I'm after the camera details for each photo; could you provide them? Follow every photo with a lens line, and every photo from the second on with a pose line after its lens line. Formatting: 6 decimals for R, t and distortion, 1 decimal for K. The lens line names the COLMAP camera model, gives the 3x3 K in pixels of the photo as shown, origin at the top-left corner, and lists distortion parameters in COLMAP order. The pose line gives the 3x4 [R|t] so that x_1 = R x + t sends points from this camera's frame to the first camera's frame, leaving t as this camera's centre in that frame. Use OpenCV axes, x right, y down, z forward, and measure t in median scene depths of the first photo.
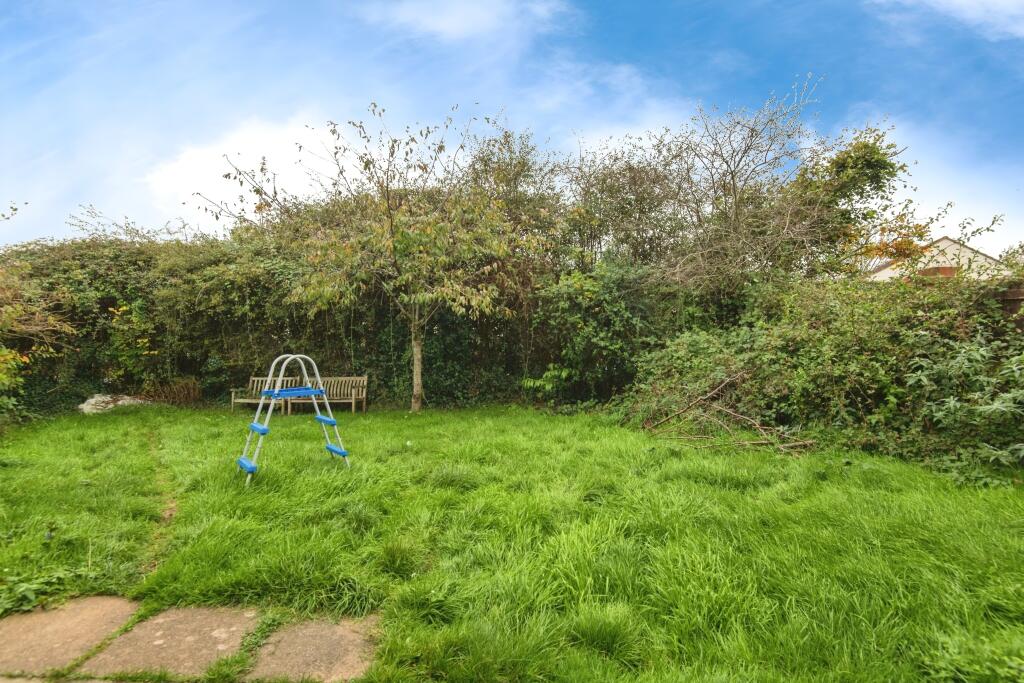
lens RADIAL K [[465.1, 0, 512.0], [0, 465.1, 341.5], [0, 0, 1]] dist [-0.000040, -0.024672]
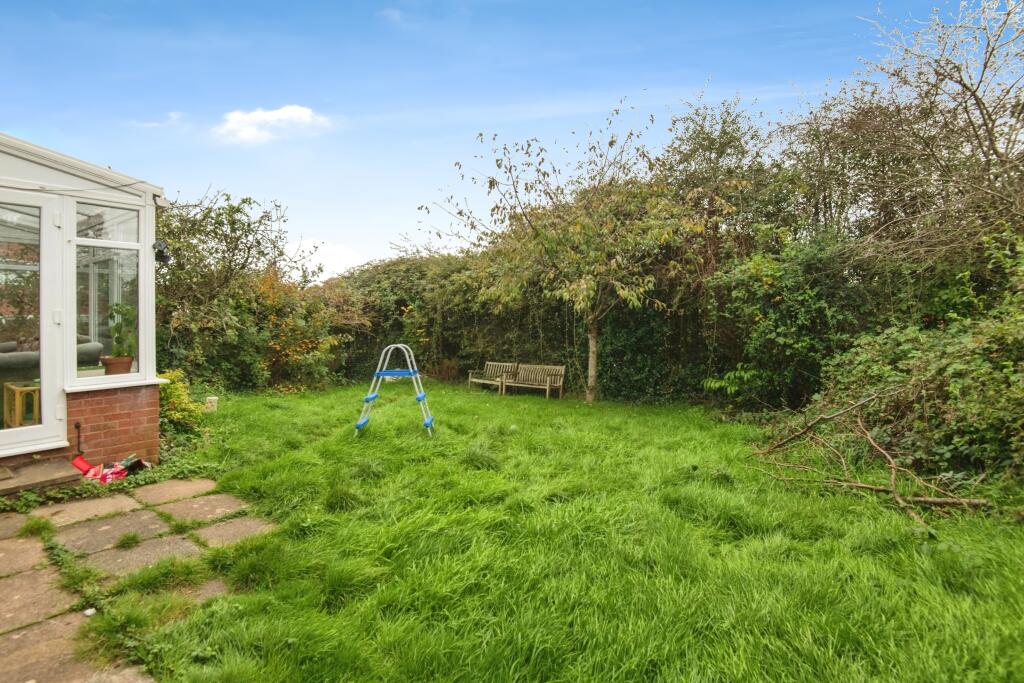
lens RADIAL K [[470.1, 0, 508.6], [0, 470.1, 323.7], [0, 0, 1]] dist [-0.043246, -0.000567]
pose [[0.797930, 0.000889, -0.602750, 0.256442], [-0.011106, 0.999851, -0.013228, -0.007634], [0.602648, 0.017249, 0.797820, 0.058057]]
